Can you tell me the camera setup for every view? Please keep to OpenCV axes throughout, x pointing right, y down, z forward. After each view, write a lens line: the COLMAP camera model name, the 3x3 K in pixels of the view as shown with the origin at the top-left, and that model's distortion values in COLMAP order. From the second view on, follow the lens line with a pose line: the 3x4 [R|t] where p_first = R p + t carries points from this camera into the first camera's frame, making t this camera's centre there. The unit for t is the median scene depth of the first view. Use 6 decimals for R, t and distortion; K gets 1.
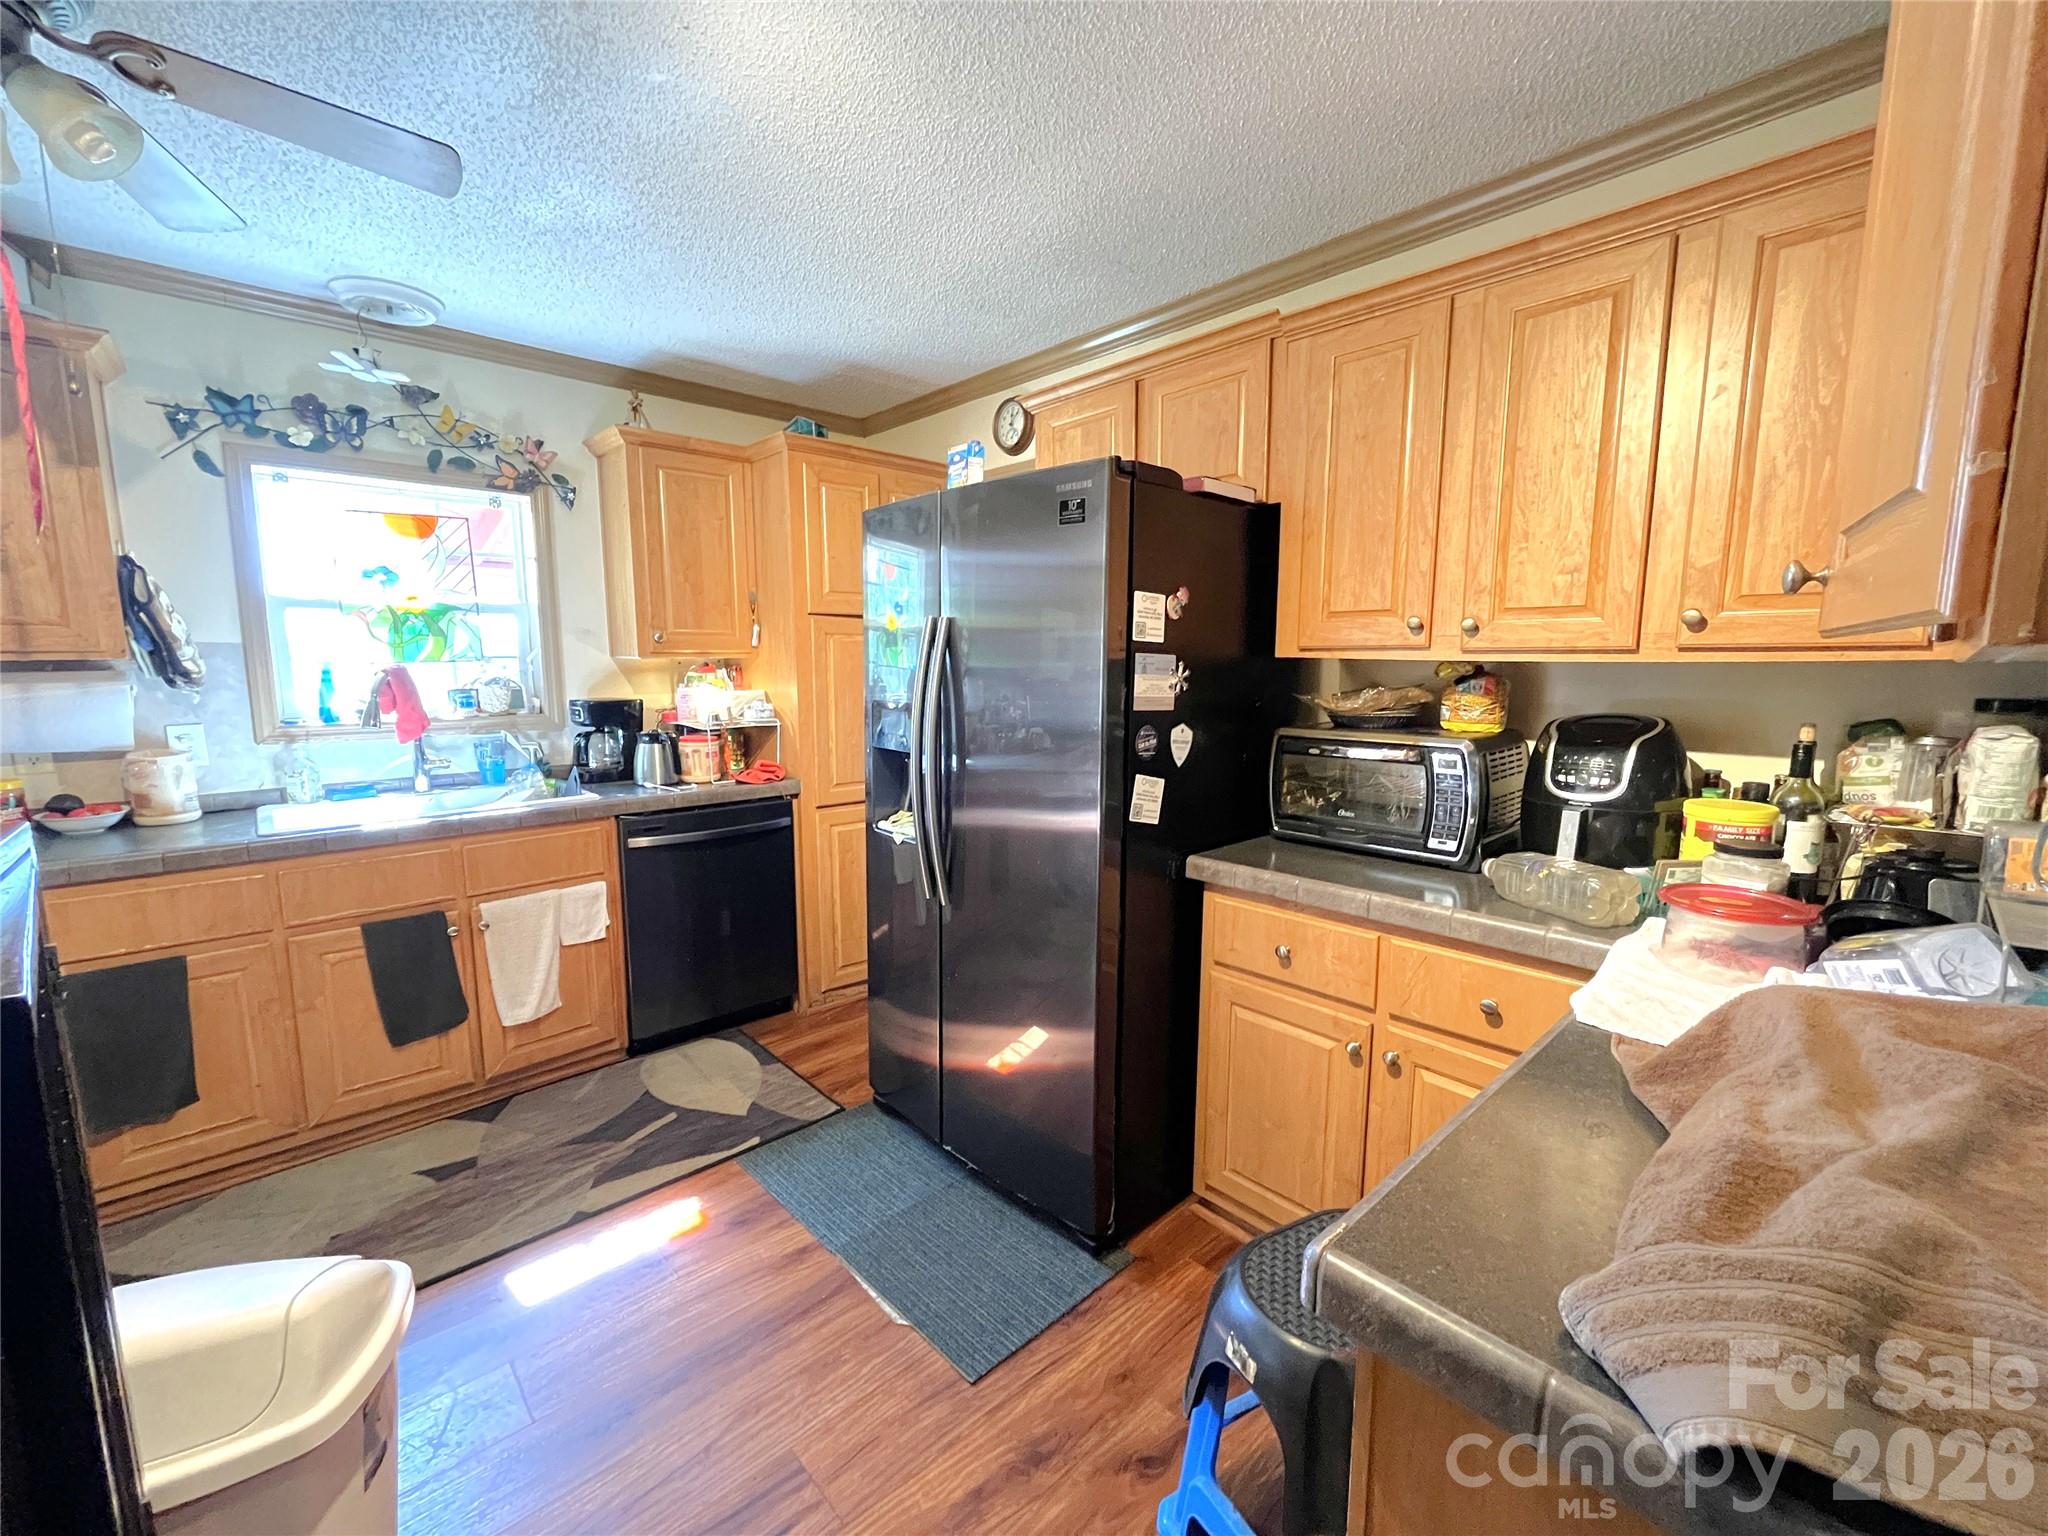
lens RADIAL K [[829.4, 0, 1017.6], [0, 829.4, 765.4], [0, 0, 1]] dist [-0.002746, -0.000400]
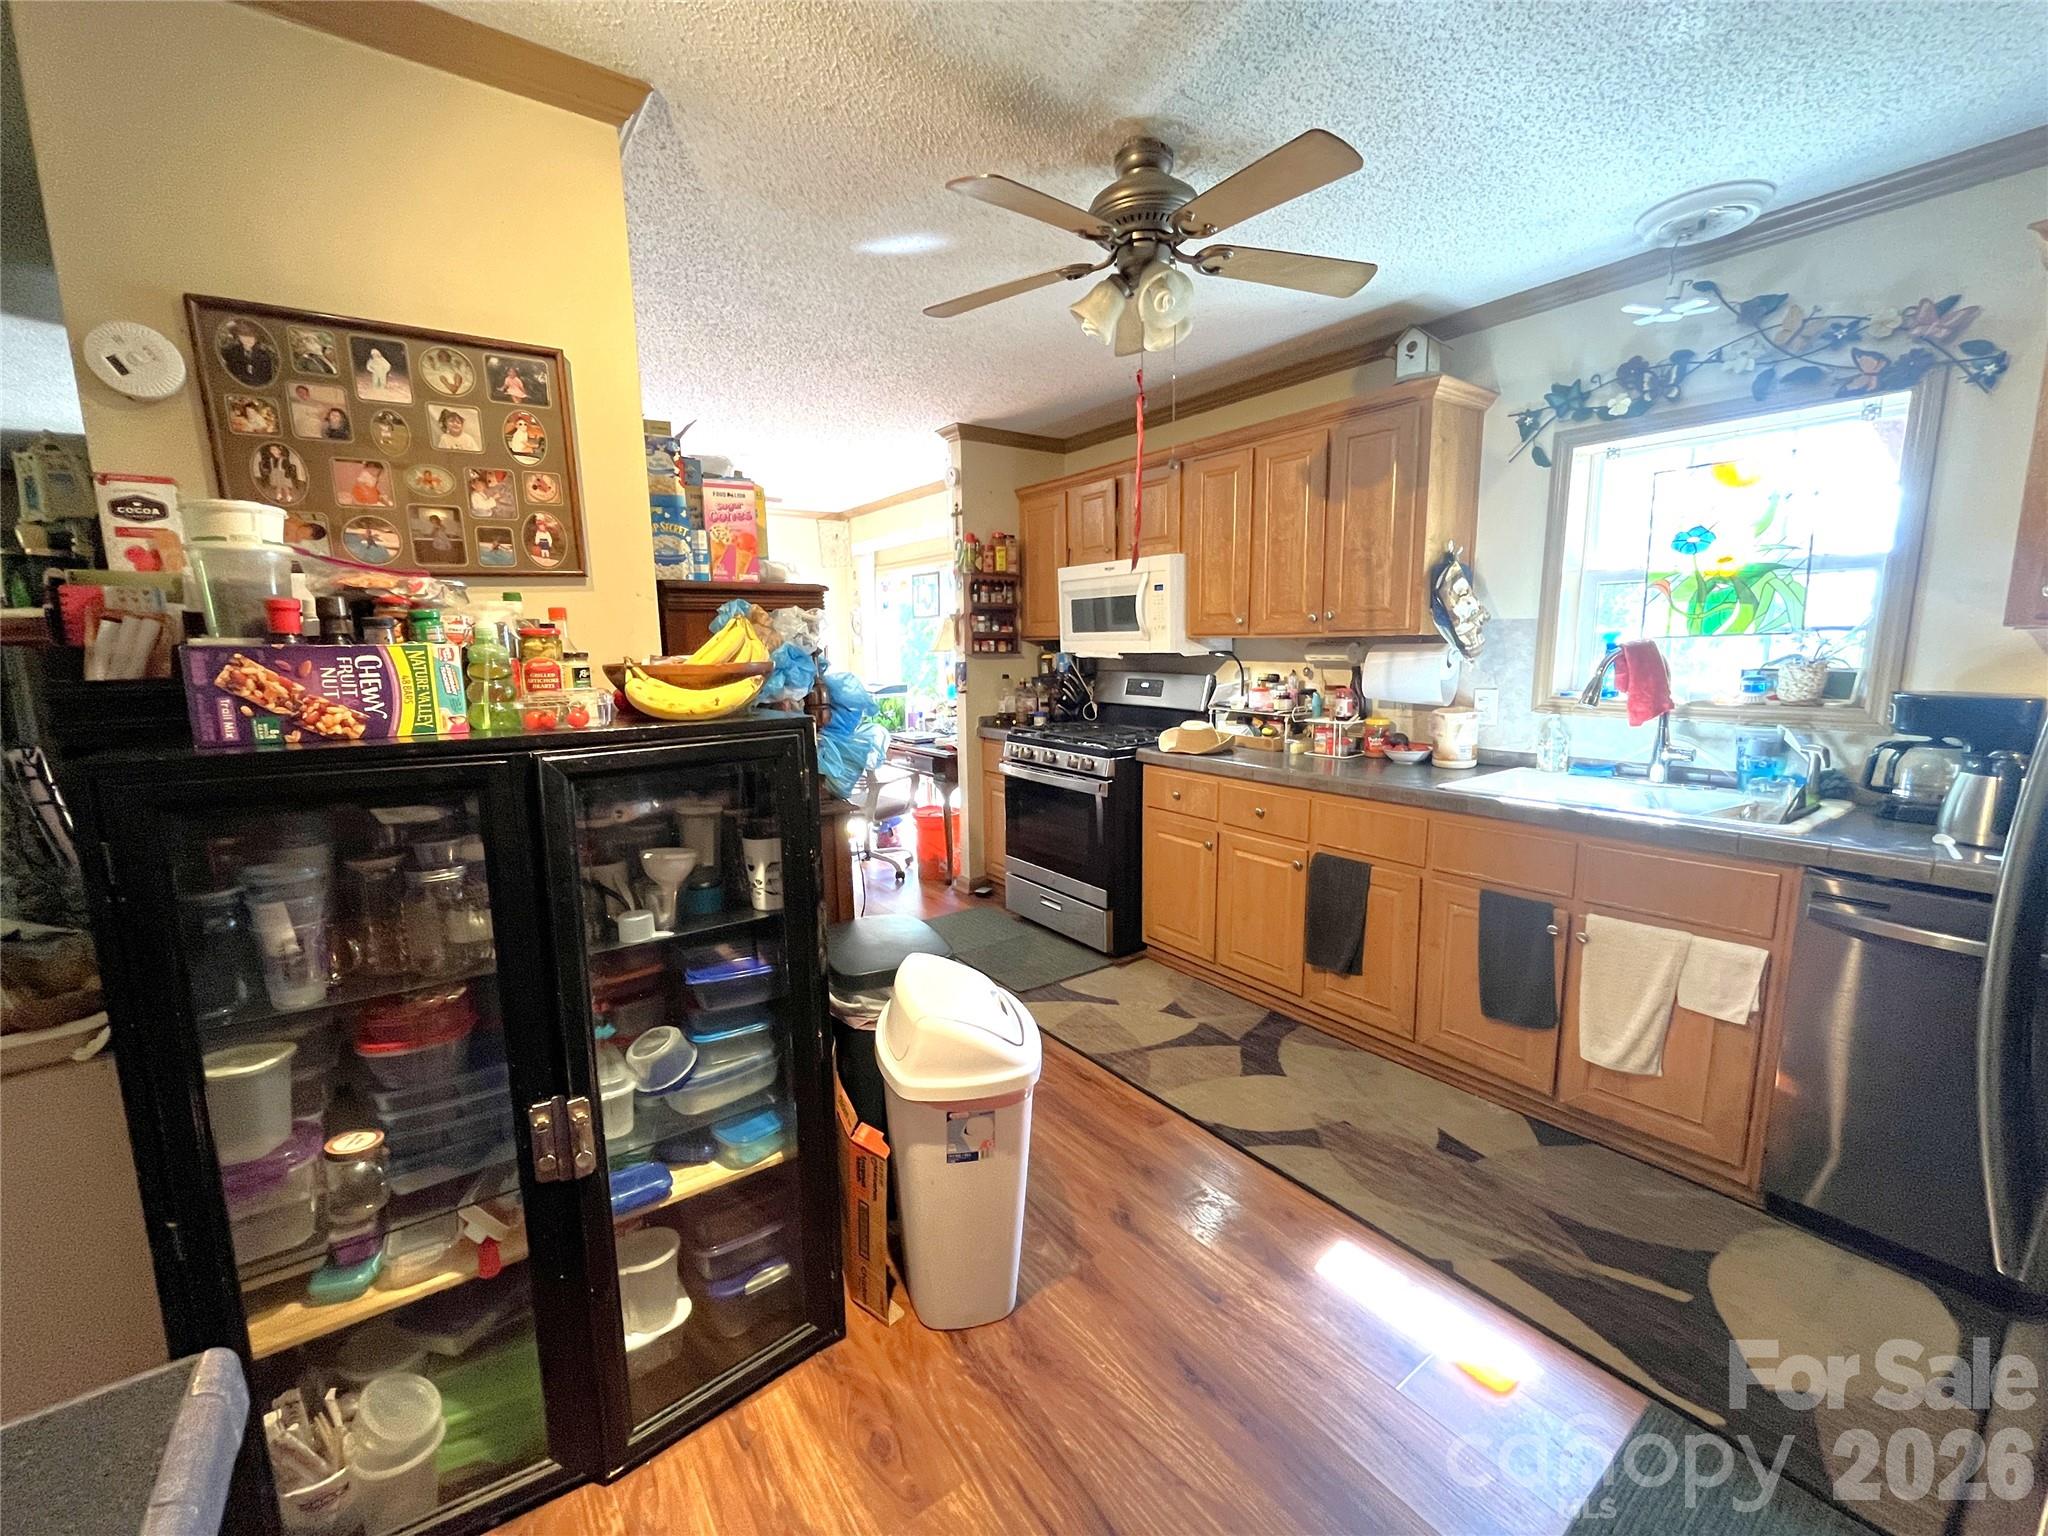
lens RADIAL K [[829.4, 0, 1017.6], [0, 829.4, 765.4], [0, 0, 1]] dist [-0.002746, -0.000400]
pose [[-0.113424, 0.152746, -0.981735, 0.253567], [-0.114097, 0.979572, 0.165591, -0.061448], [0.986974, 0.130795, -0.093679, 0.453988]]
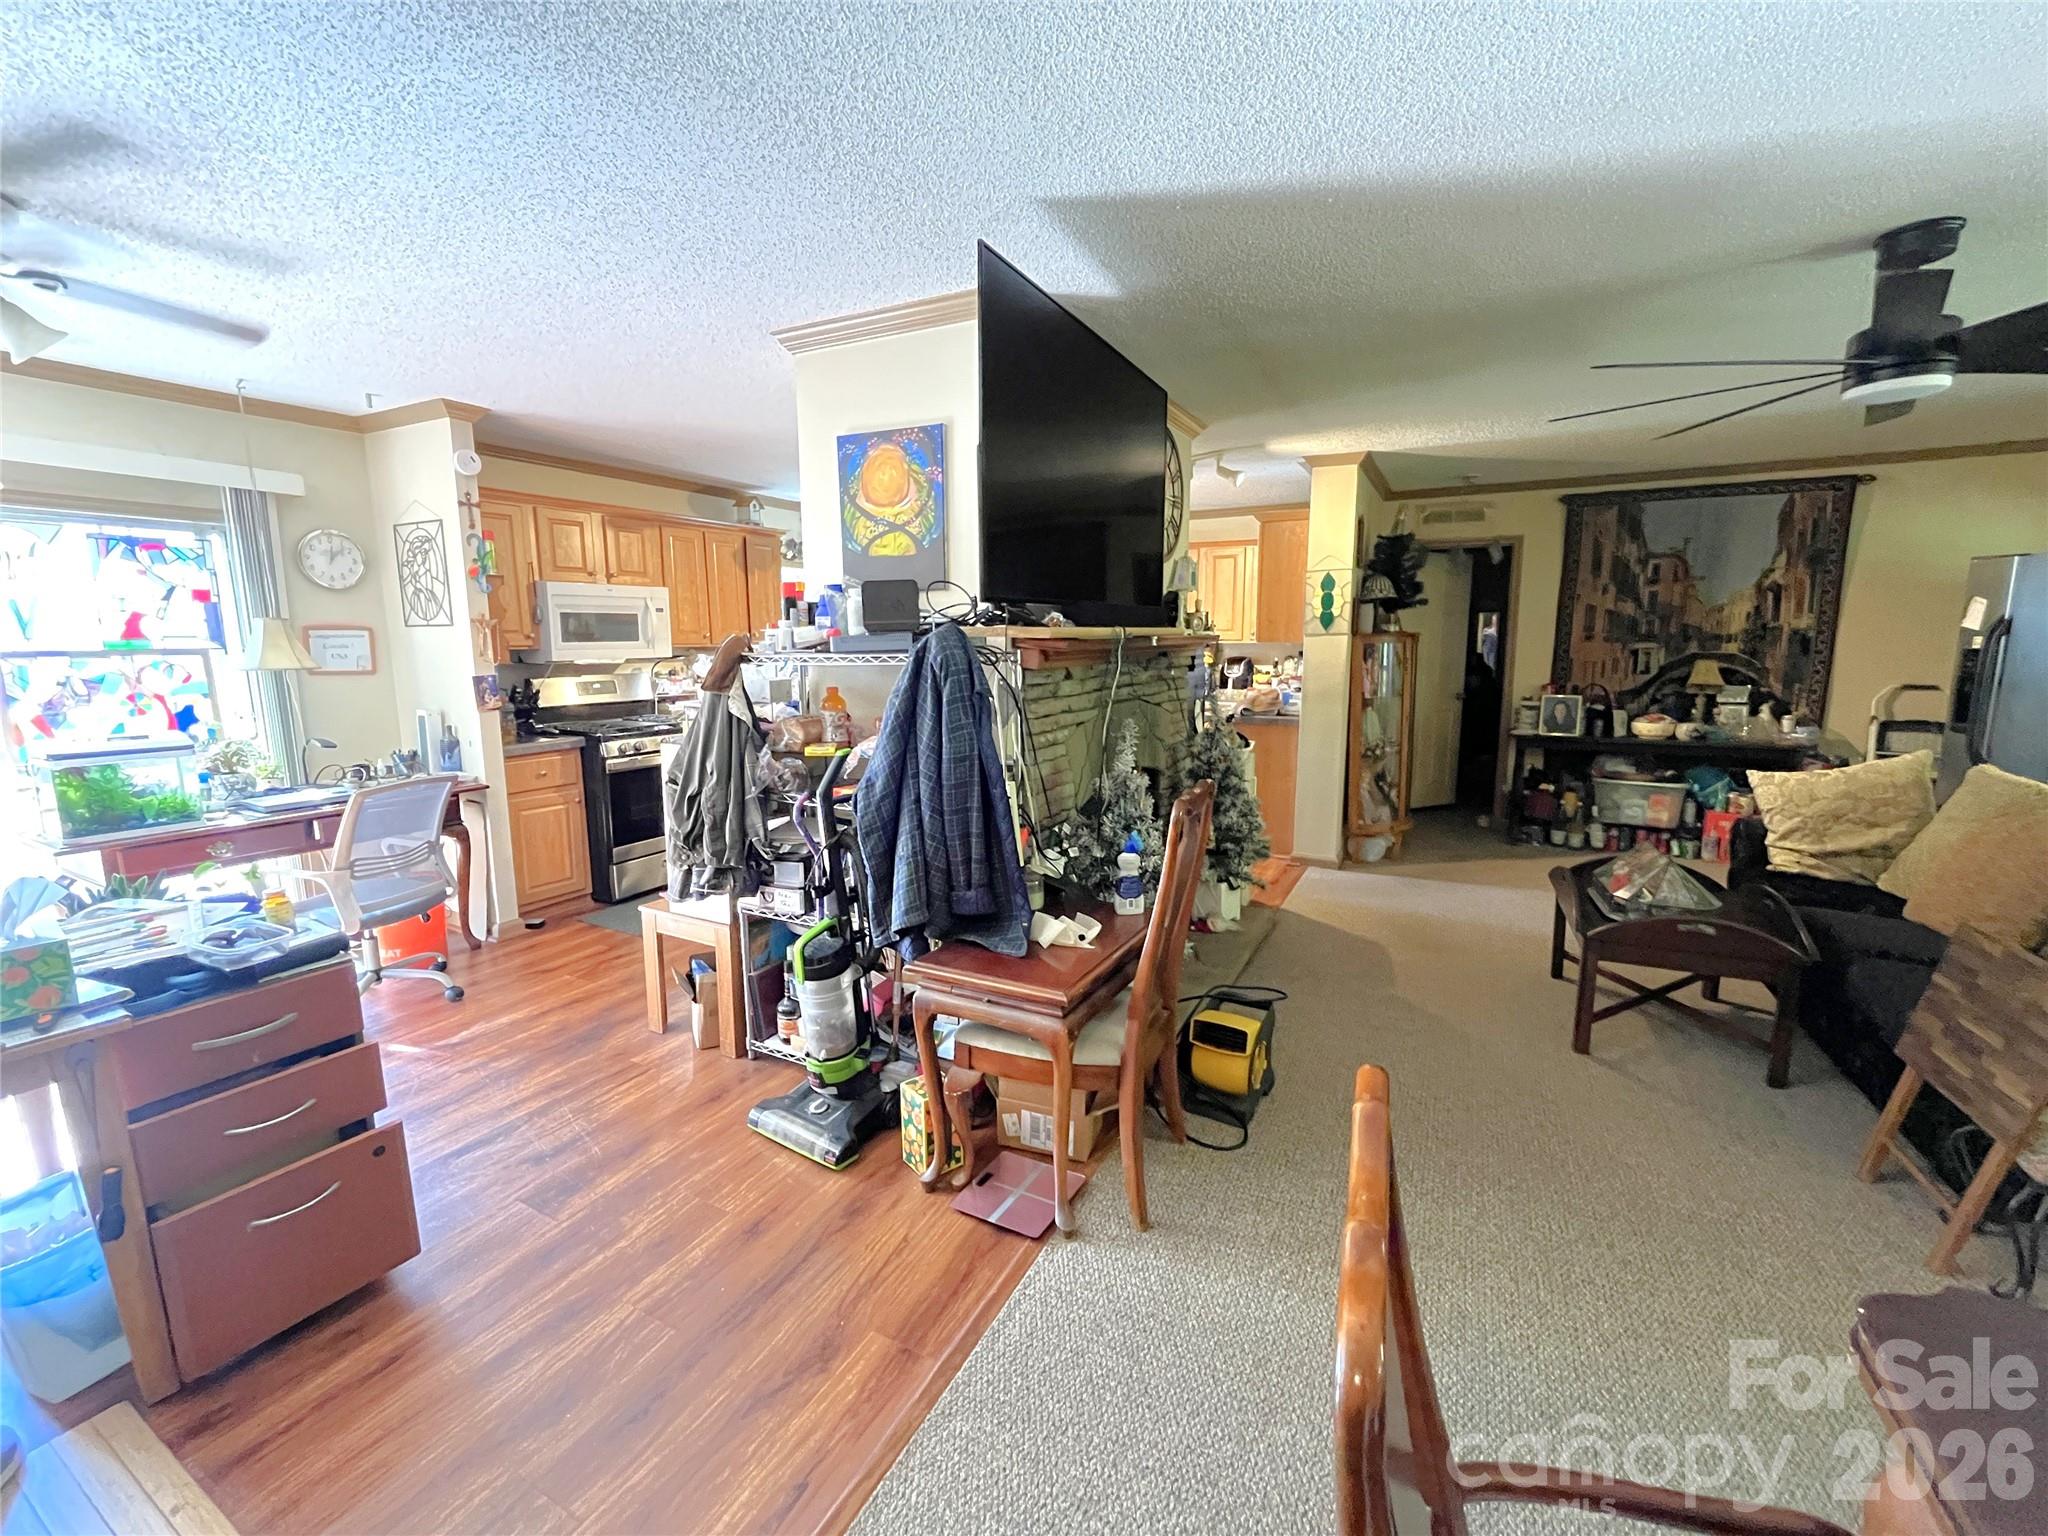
lens RADIAL K [[829.4, 0, 1017.6], [0, 829.4, 765.4], [0, 0, 1]] dist [-0.002746, -0.000400]
pose [[0.945299, -0.052856, 0.321894, -1.132076], [0.044786, 0.998470, 0.032428, 0.201384], [-0.323115, -0.016238, 0.946220, -1.723697]]
